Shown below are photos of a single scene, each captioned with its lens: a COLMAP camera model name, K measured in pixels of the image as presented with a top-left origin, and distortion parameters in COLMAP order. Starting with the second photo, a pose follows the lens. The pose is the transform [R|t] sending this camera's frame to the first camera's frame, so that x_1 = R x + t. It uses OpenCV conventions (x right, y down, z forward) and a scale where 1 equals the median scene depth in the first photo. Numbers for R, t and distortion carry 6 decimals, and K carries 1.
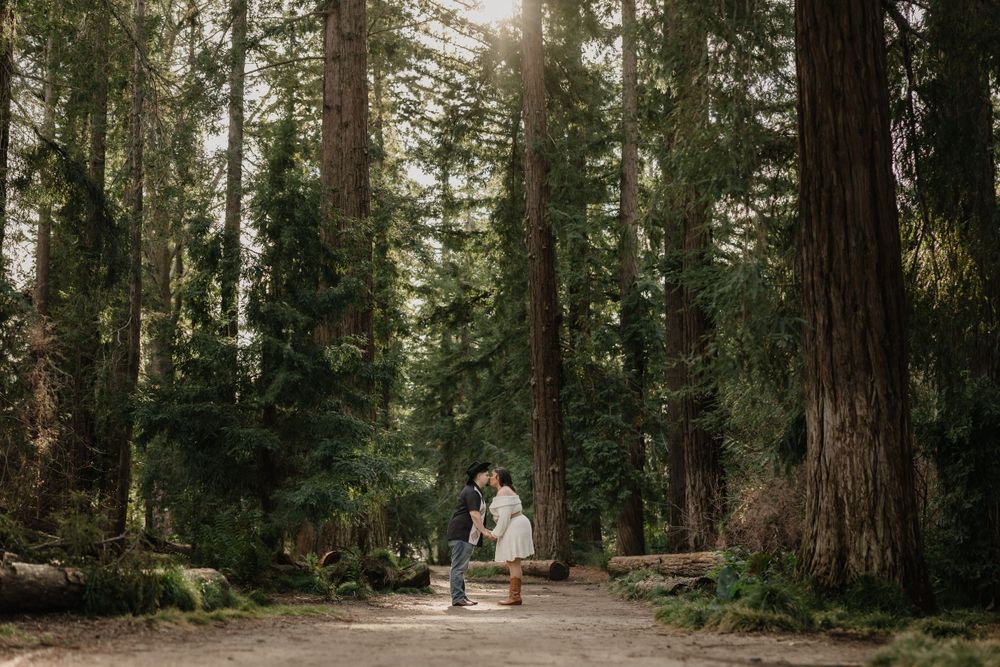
lens RADIAL K [[1754.0, 0, 500.0], [0, 1754.0, 333.5], [0, 0, 1]] dist [0.042772, -0.077106]
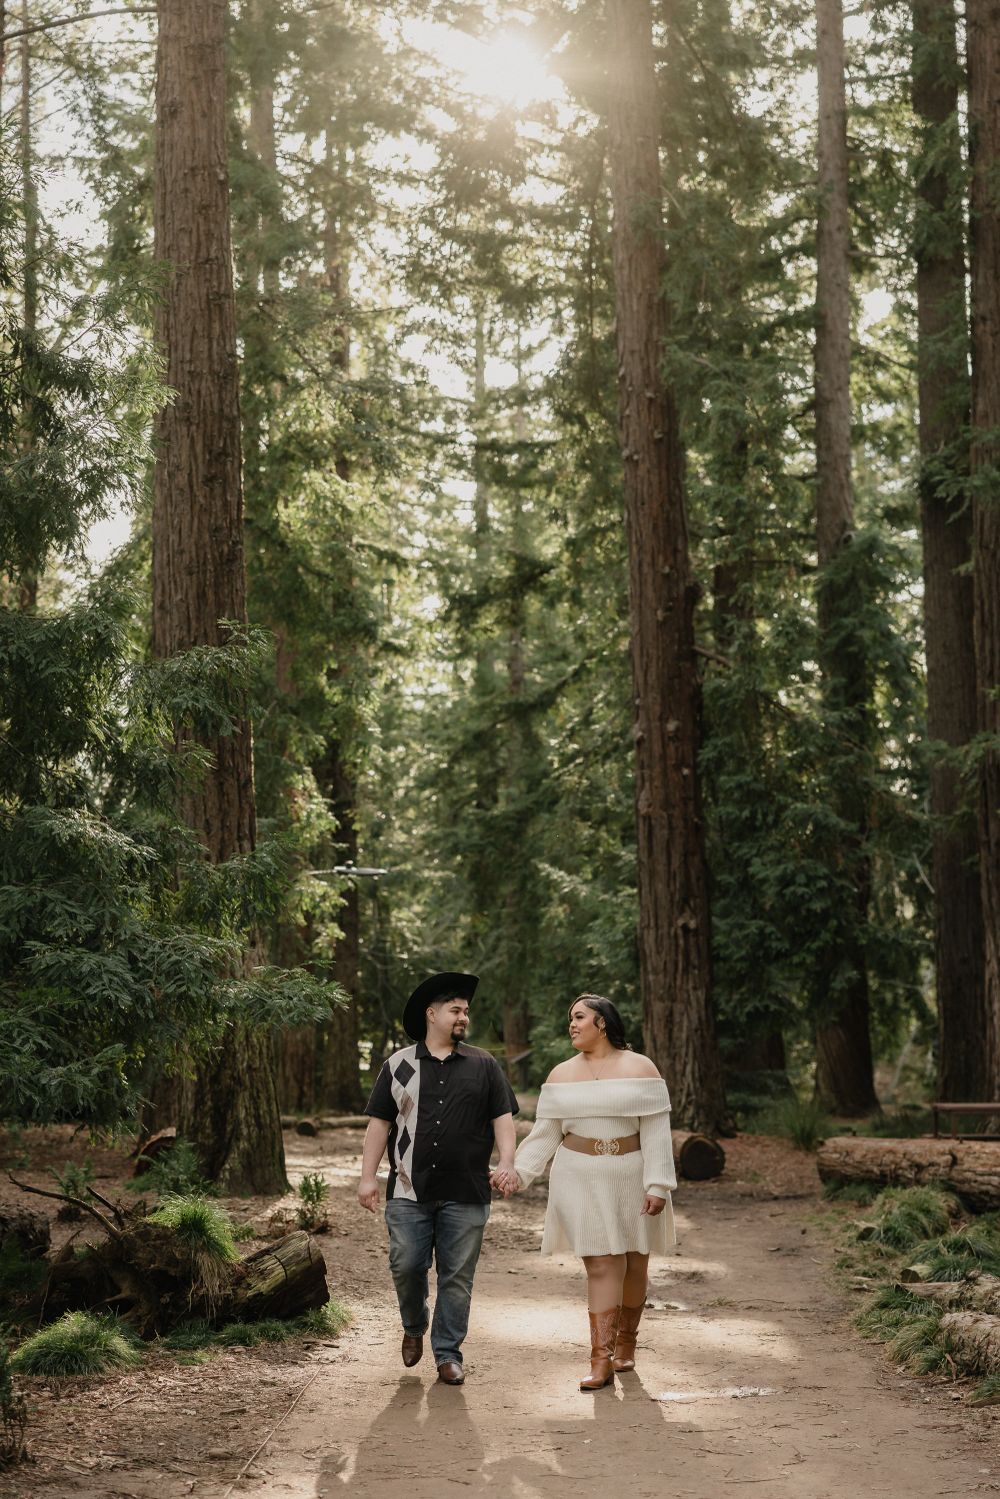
lens RADIAL K [[2629.2, 0, 500.0], [0, 2629.2, 749.5], [0, 0, 1]] dist [0.042772, -0.077106]
pose [[0.999128, -0.013646, -0.039471, 0.015464], [0.014595, 0.999609, 0.023856, 0.023815], [0.039130, -0.024411, 0.998936, 0.495420]]
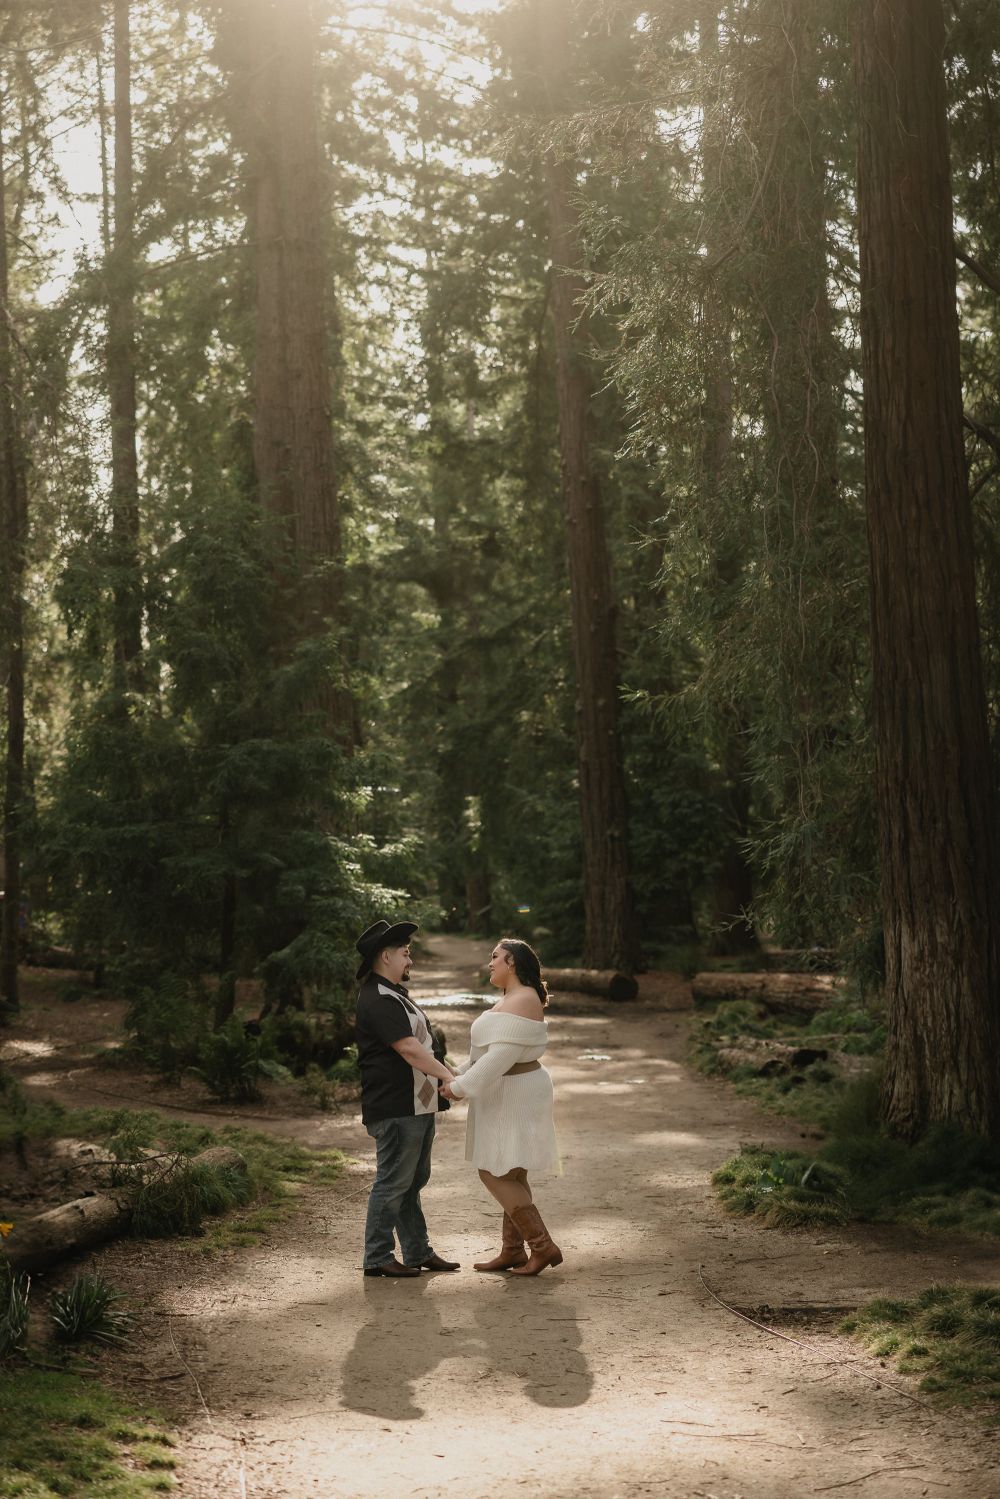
lens RADIAL K [[3097.8, 0, 500.0], [0, 3097.8, 749.5], [0, 0, 1]] dist [0.052703, 0.064692]
pose [[0.999483, -0.030274, -0.010789, 0.001338], [0.031199, 0.994545, 0.099529, -0.119153], [0.007717, -0.099814, 0.994976, -0.307571]]
